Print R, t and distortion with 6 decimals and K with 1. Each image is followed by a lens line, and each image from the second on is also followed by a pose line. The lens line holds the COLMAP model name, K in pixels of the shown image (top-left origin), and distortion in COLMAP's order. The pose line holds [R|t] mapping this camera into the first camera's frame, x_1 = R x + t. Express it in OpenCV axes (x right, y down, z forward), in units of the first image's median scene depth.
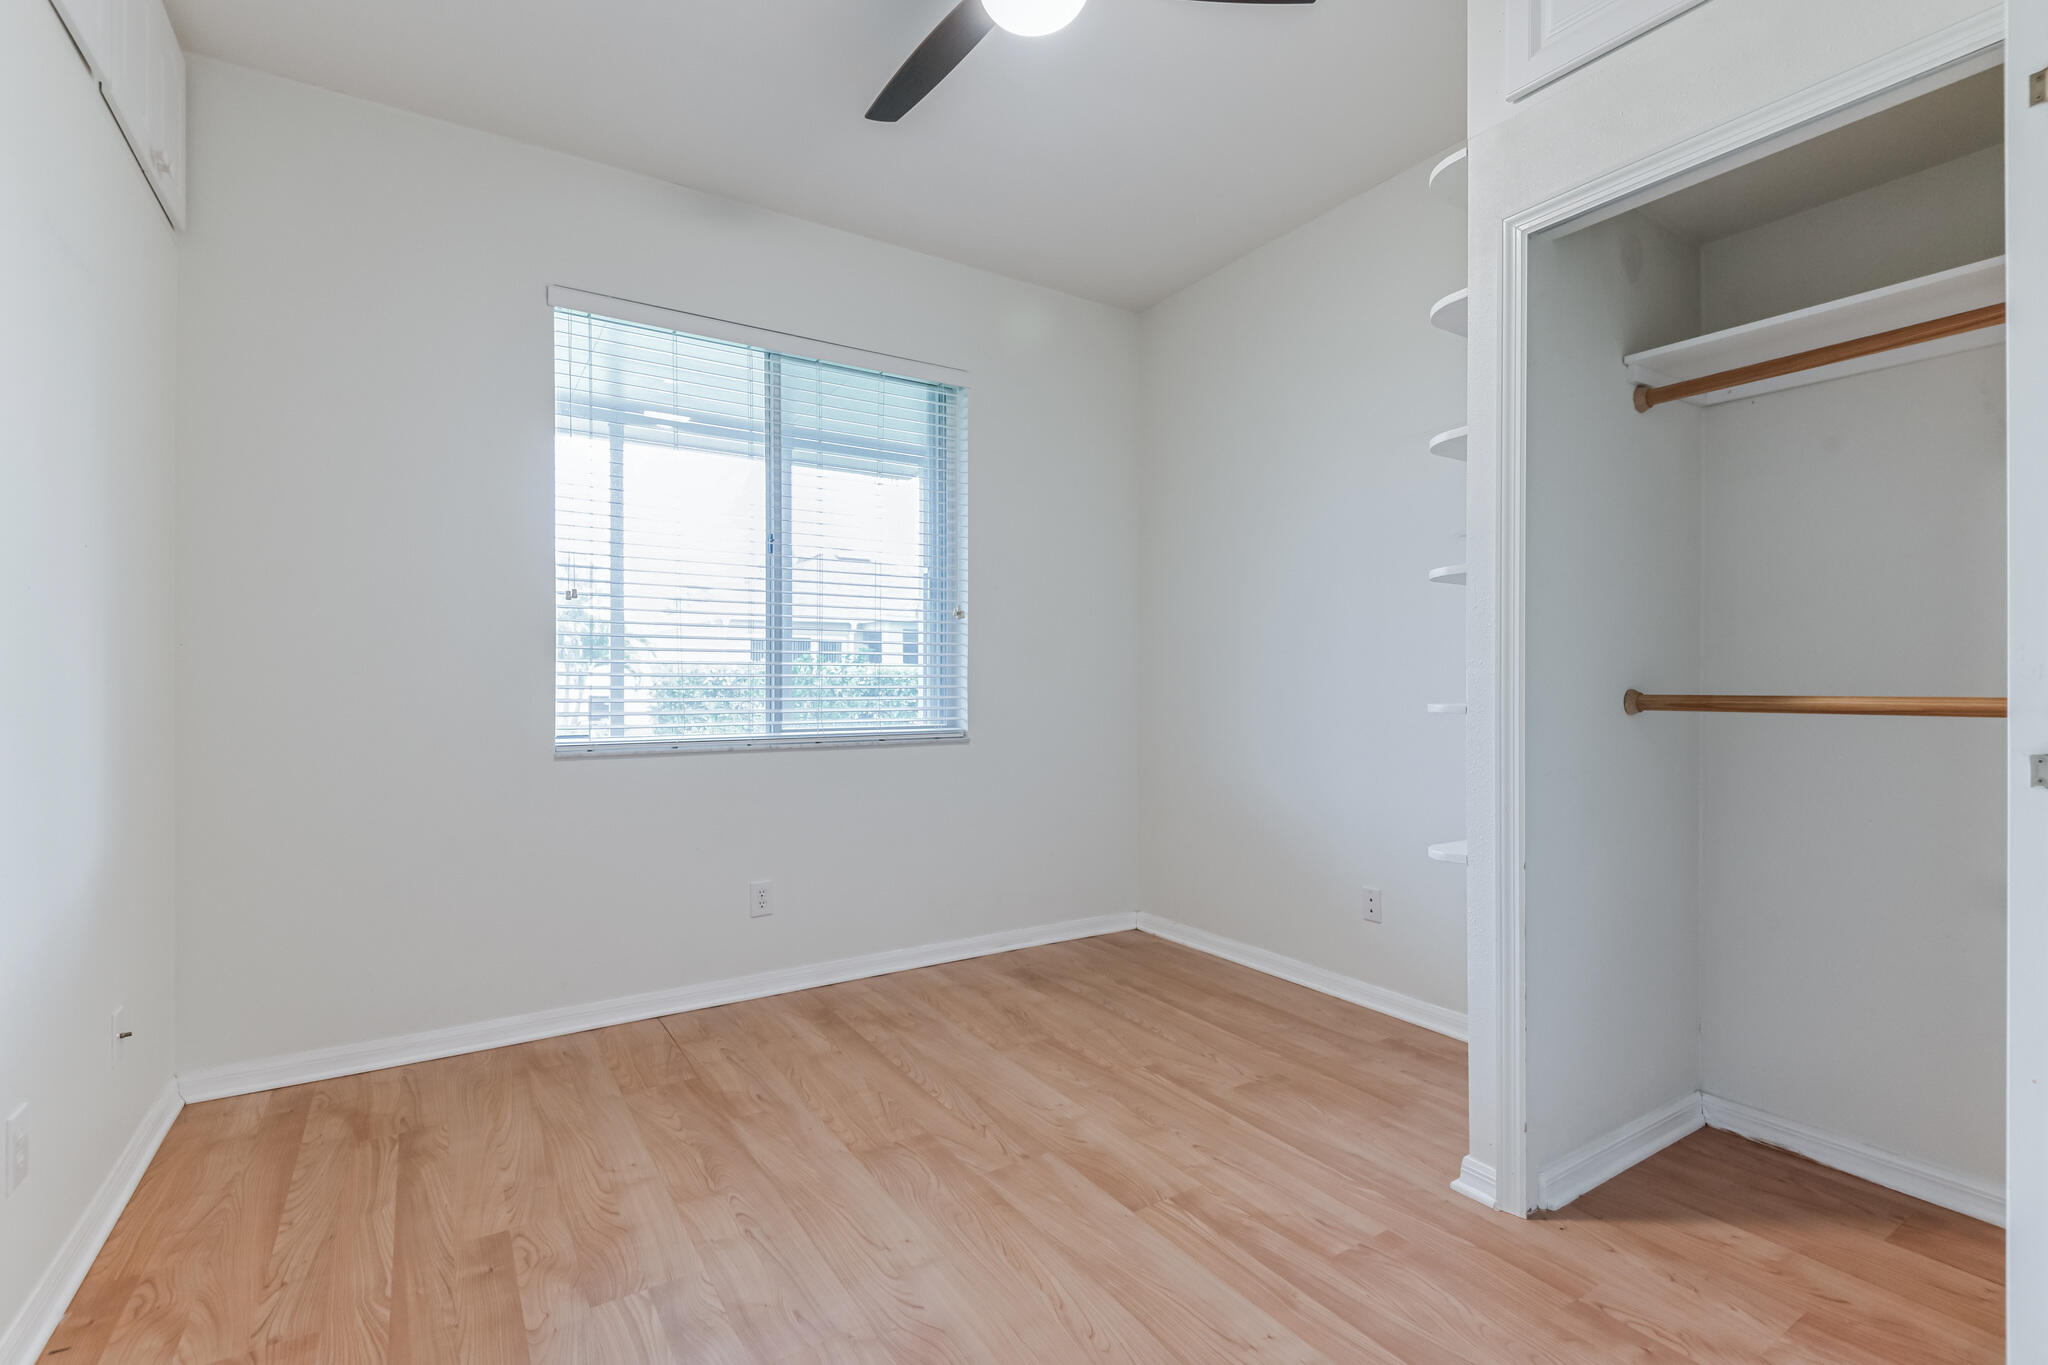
lens RADIAL K [[939.1, 0, 1016.3], [0, 939.1, 690.0], [0, 0, 1]] dist [0.020500, -0.010382]
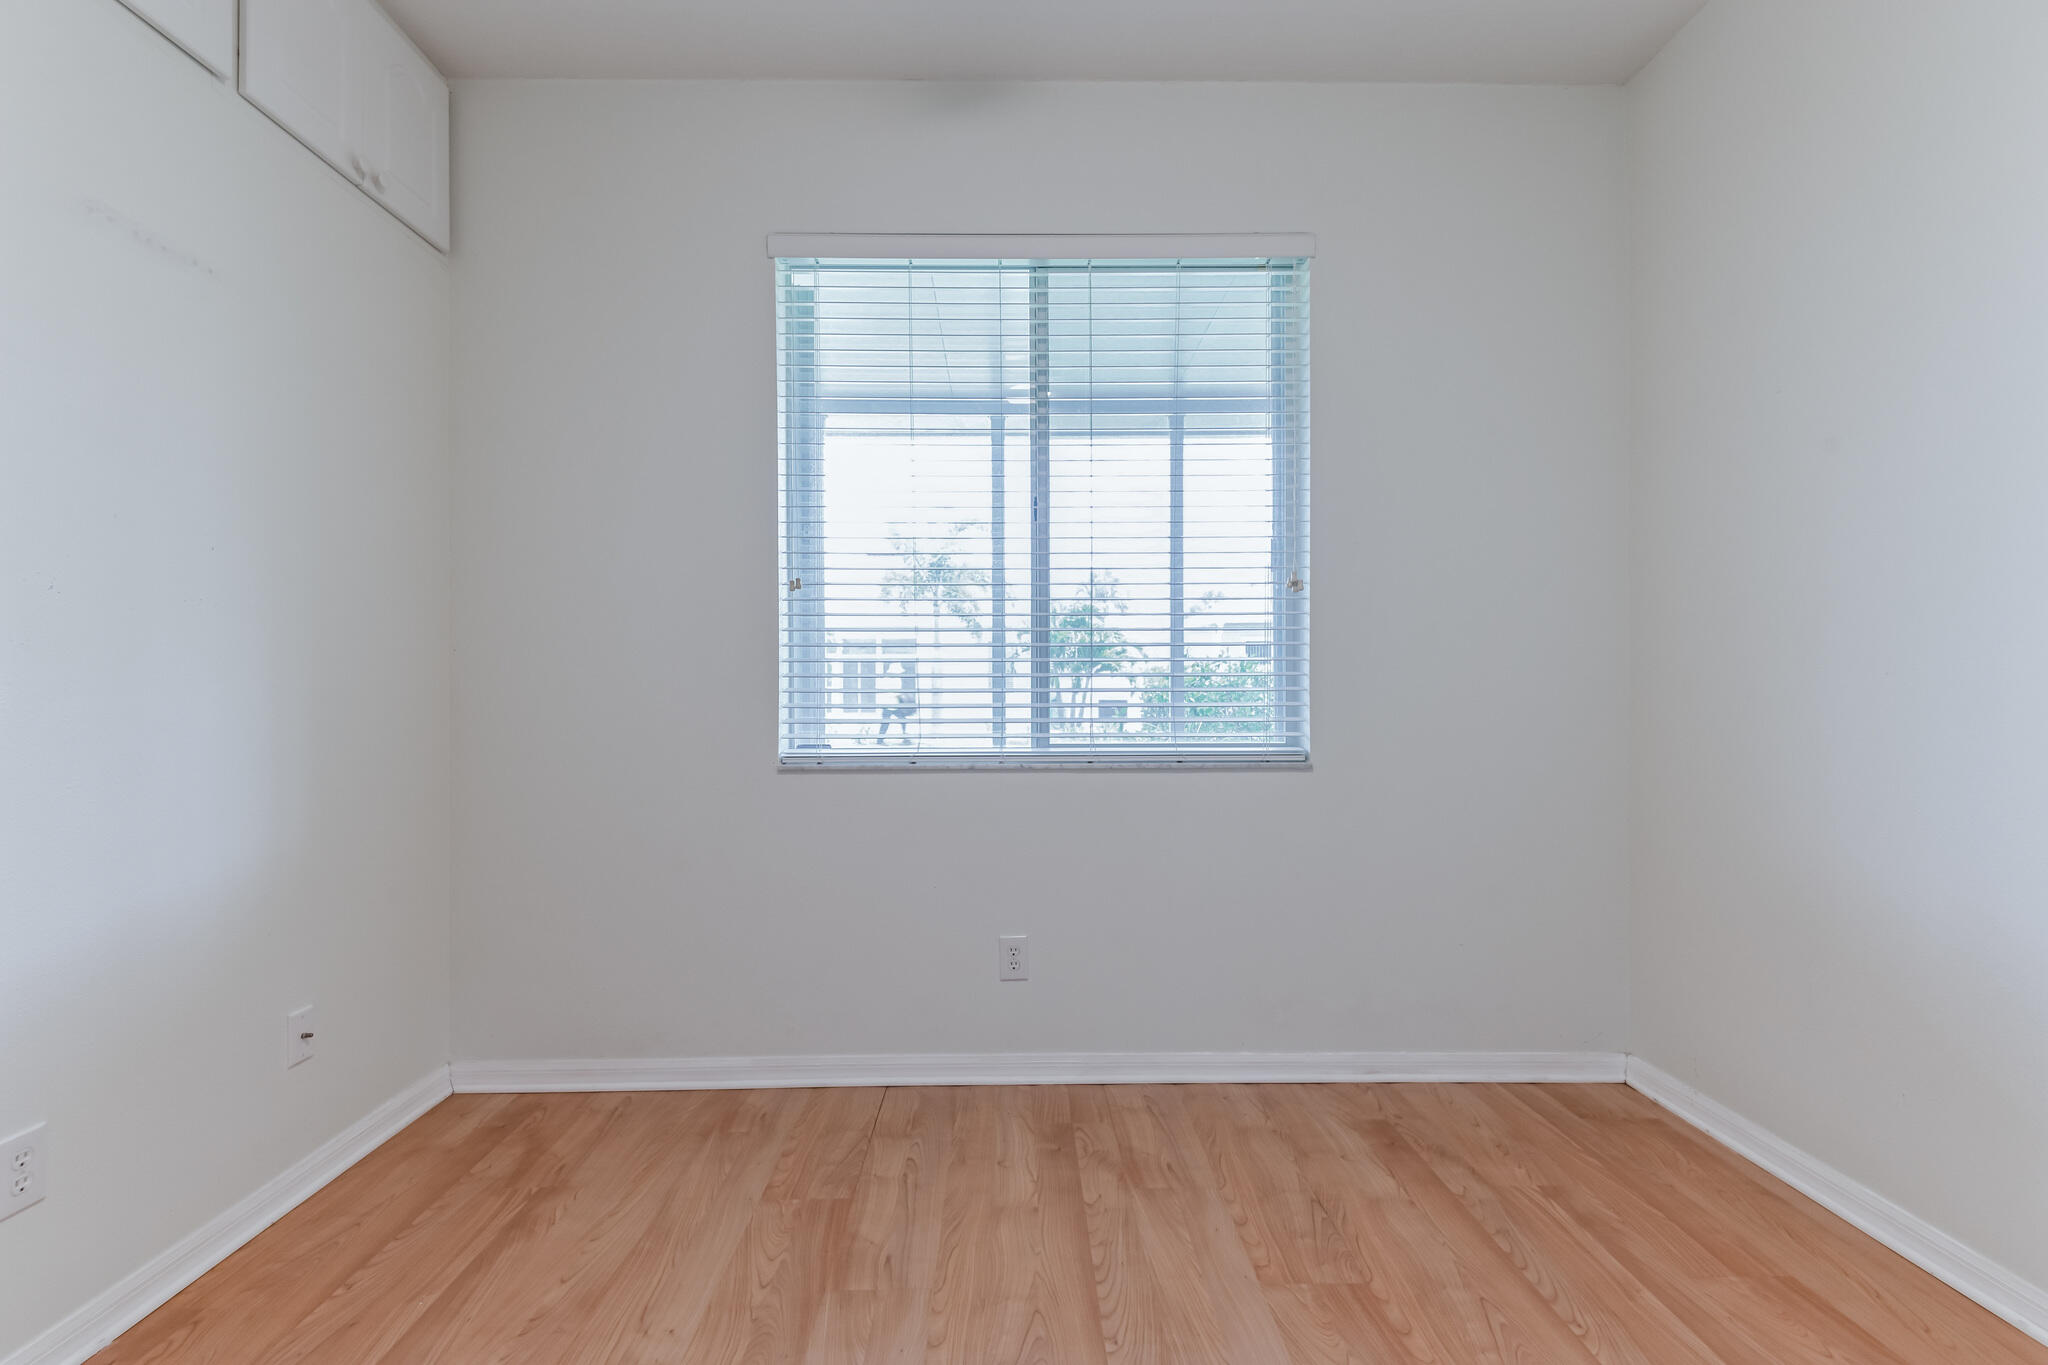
lens RADIAL K [[939.1, 0, 1012.2], [0, 939.1, 687.0], [0, 0, 1]] dist [0.020500, -0.010382]
pose [[0.849912, -0.002066, -0.526920, 0.157444], [-0.000139, 0.999991, -0.004145, -0.002285], [0.526924, 0.003596, 0.849905, 0.364121]]
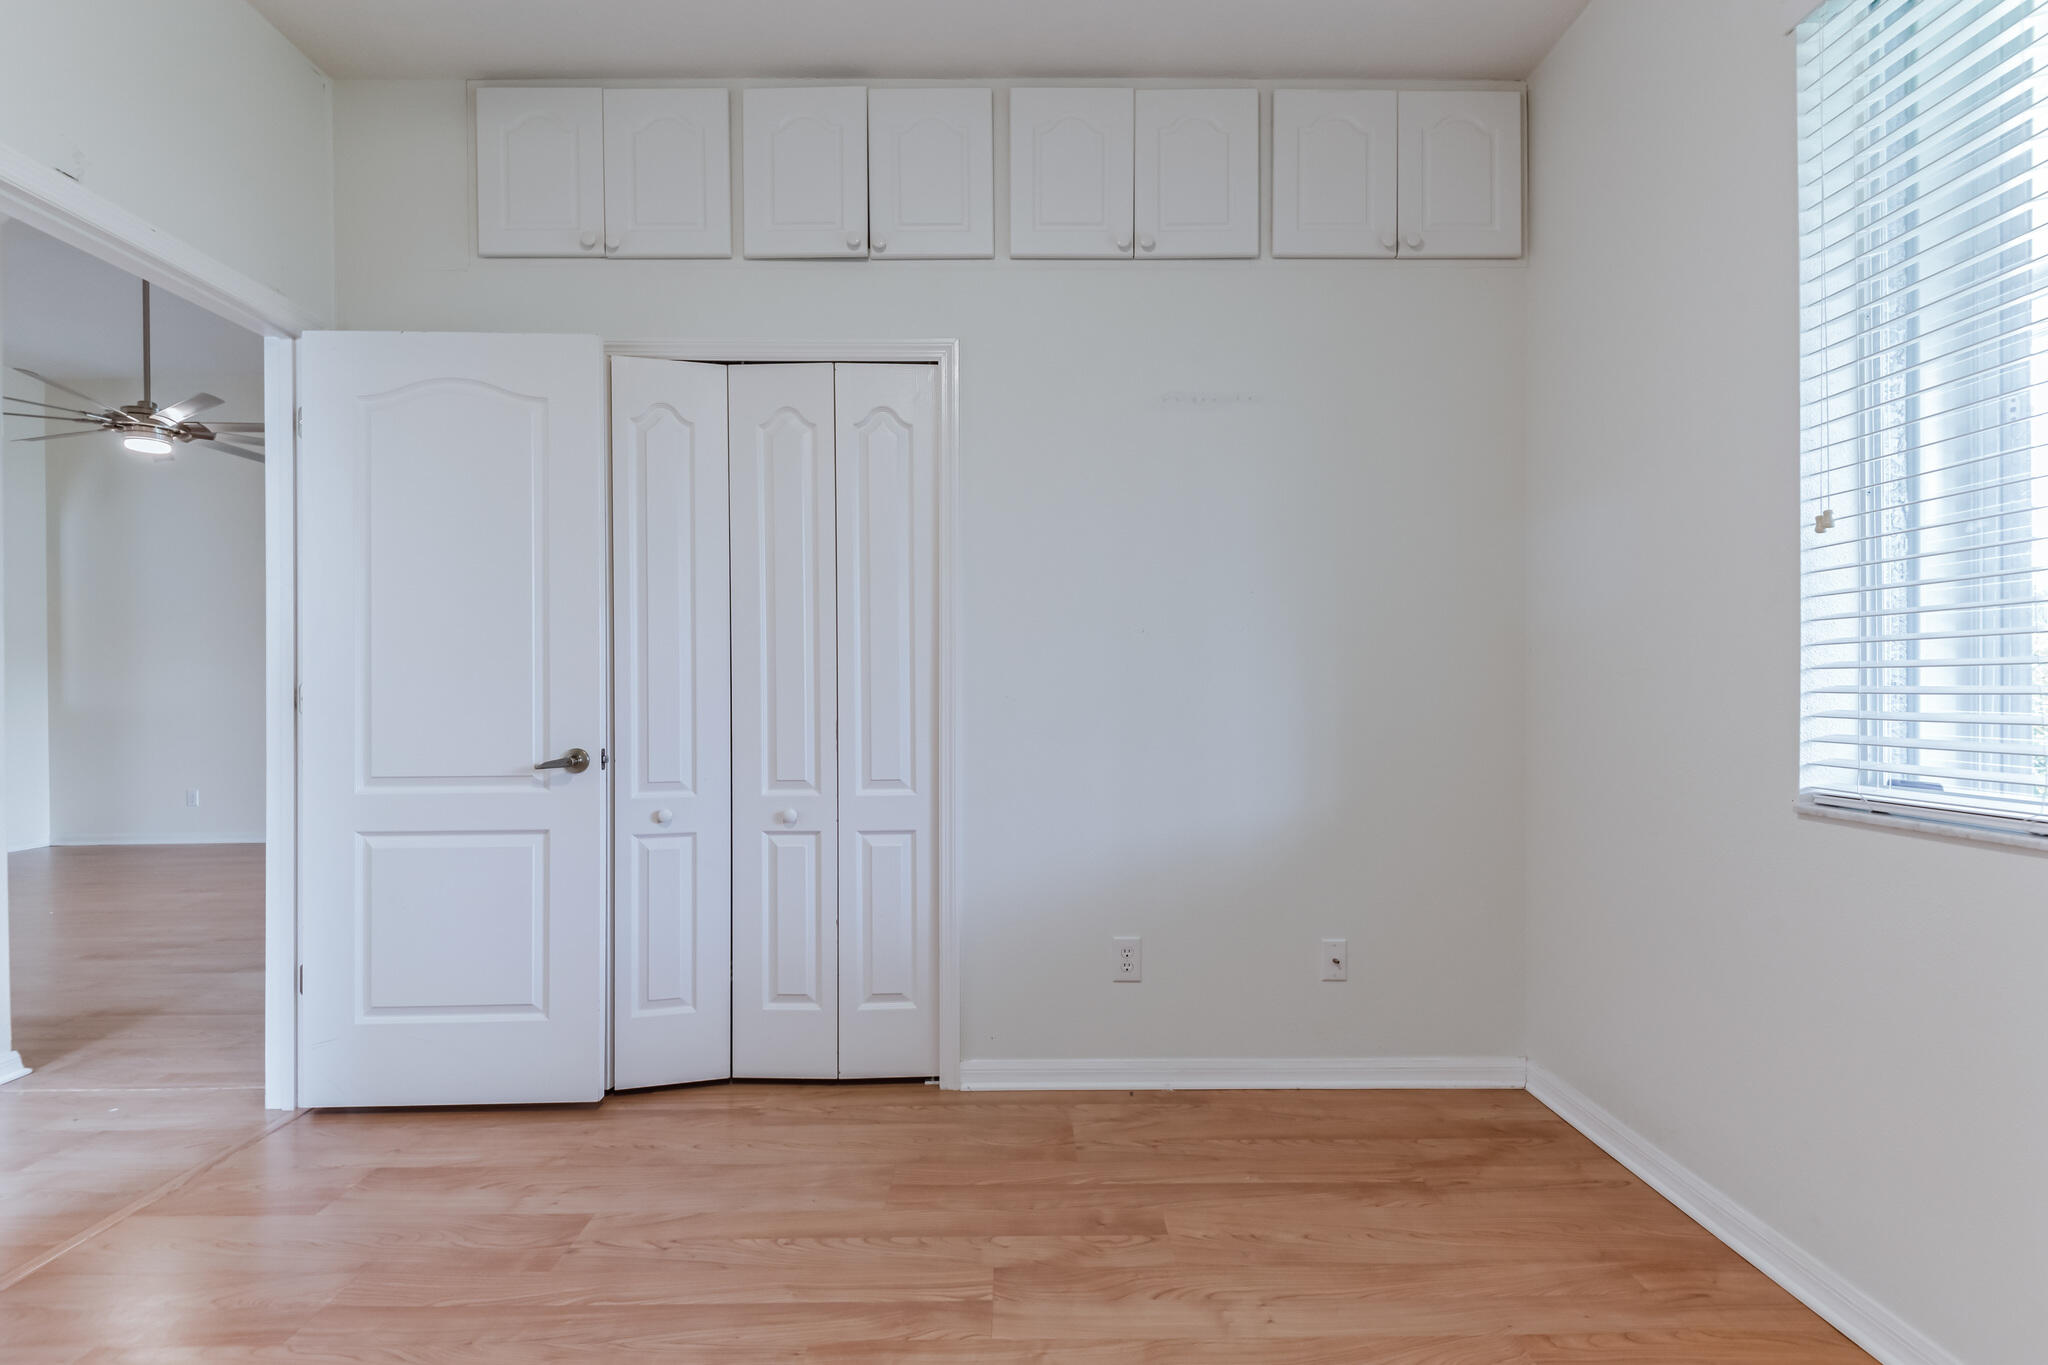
lens RADIAL K [[939.1, 0, 1036.2], [0, 939.1, 695.4], [0, 0, 1]] dist [0.020500, -0.010382]
pose [[-0.523144, 0.006759, -0.852217, 0.274443], [0.001685, 0.999975, 0.006897, -0.005204], [0.852242, 0.002172, -0.523143, 1.086018]]
